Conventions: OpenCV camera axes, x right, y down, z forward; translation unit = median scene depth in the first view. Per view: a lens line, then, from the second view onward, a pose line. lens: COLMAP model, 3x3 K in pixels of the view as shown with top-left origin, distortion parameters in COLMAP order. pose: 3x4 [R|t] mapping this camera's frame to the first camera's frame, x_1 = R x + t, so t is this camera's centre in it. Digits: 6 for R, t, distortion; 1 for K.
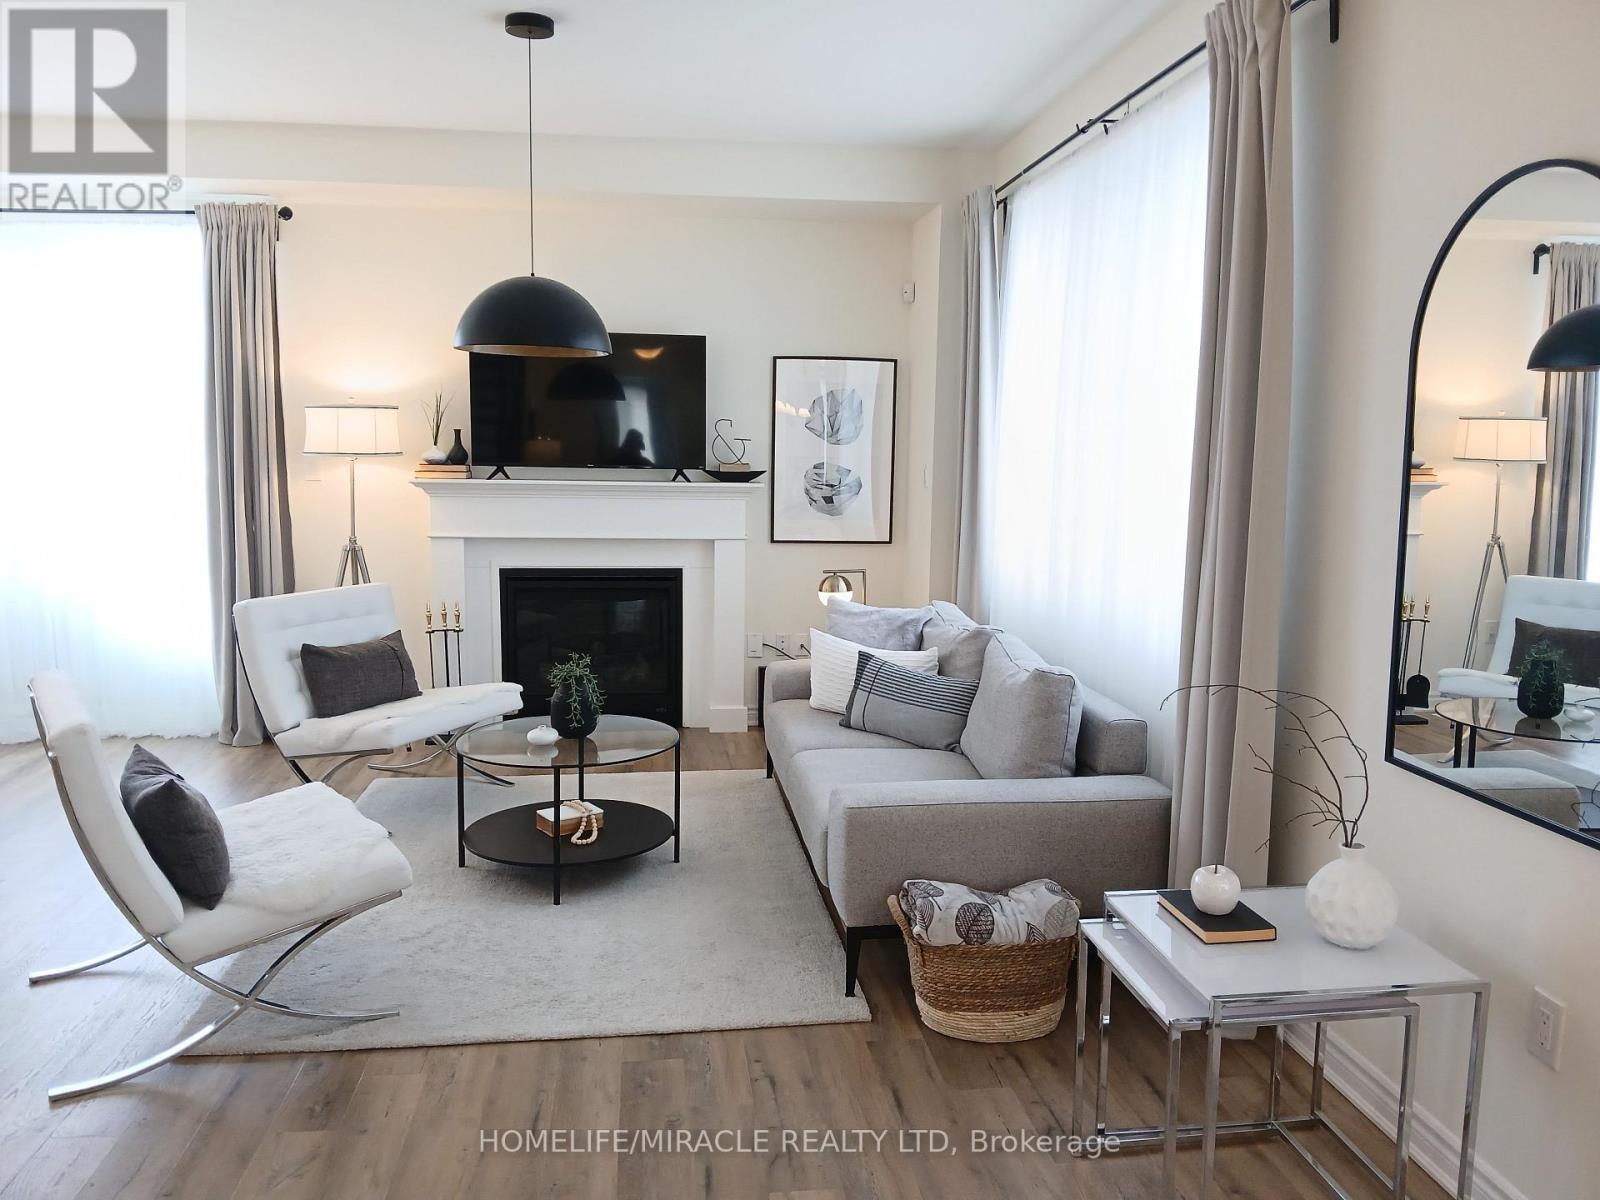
lens RADIAL K [[1249.8, 0, 800.0], [0, 1249.8, 600.0], [0, 0, 1]] dist [-0.027681, -0.002774]
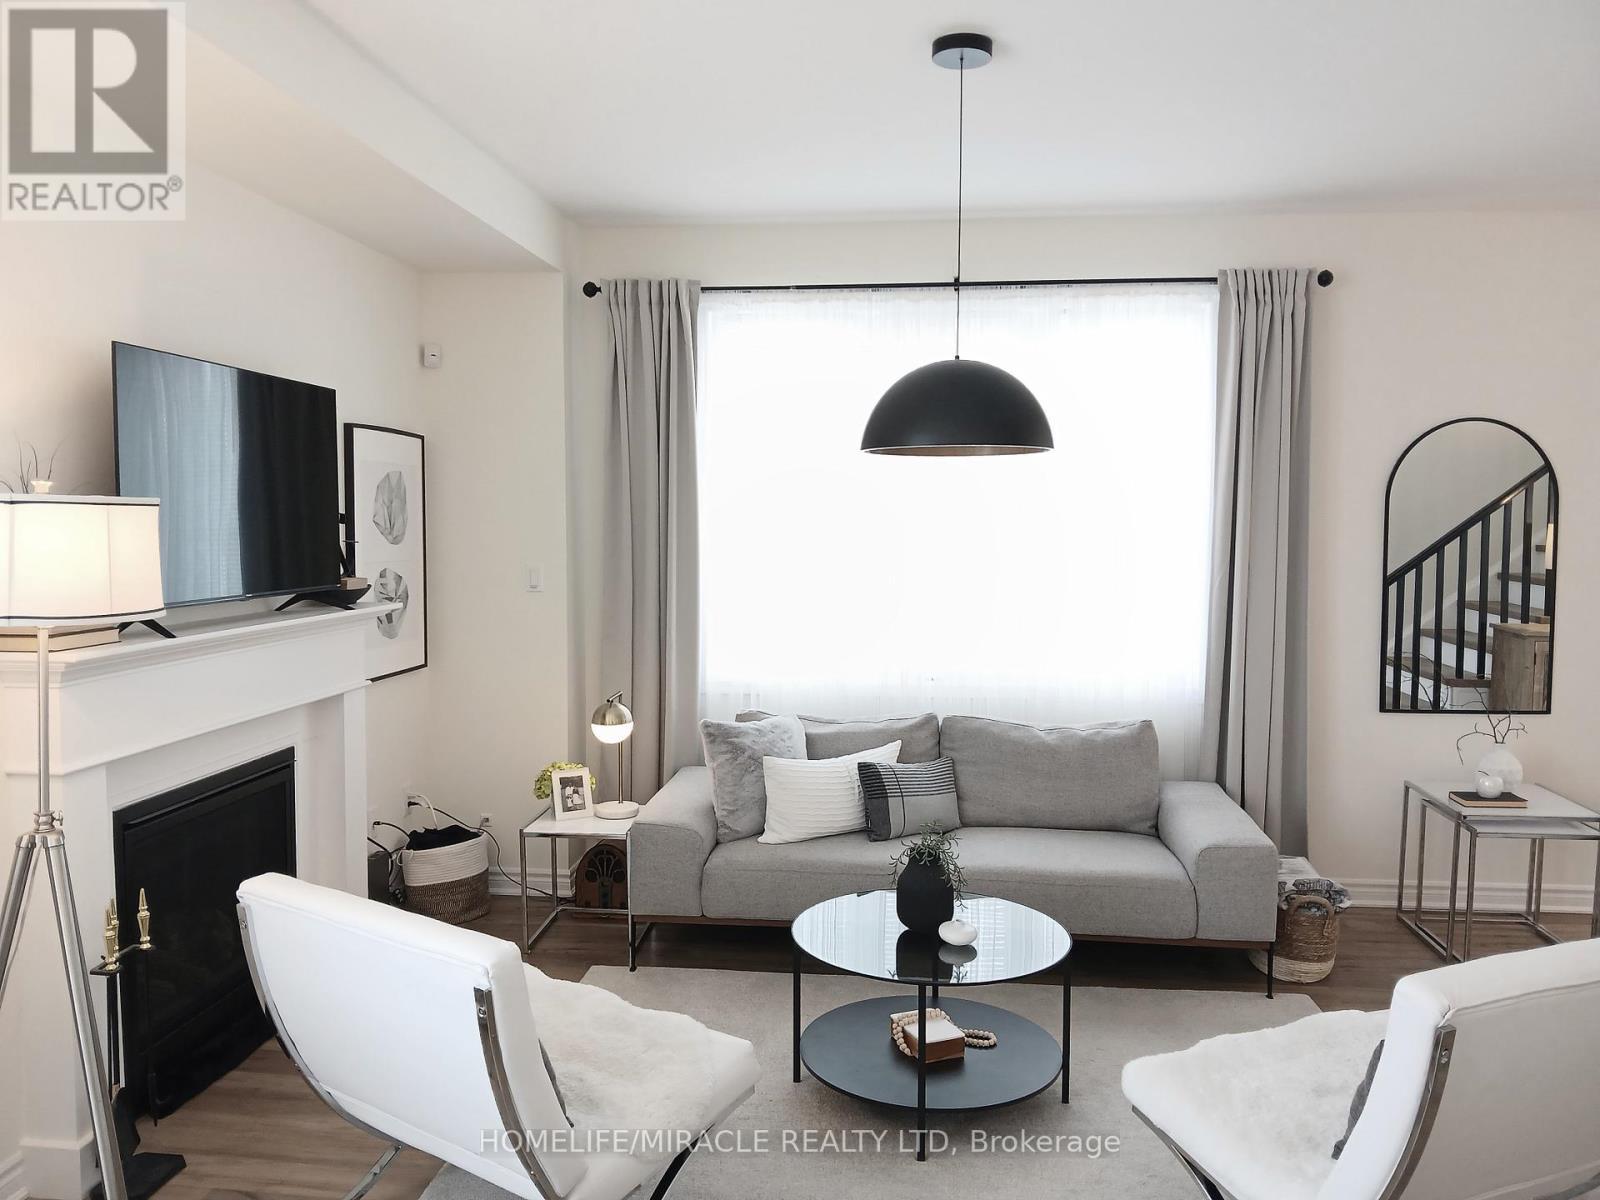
lens RADIAL K [[1249.8, 0, 800.0], [0, 1249.8, 600.0], [0, 0, 1]] dist [-0.027681, -0.002774]
pose [[0.213602, -0.075226, 0.974020, -0.661358], [0.113272, 0.992213, 0.051790, -0.103911], [-0.970332, 0.099266, 0.220460, 0.608703]]
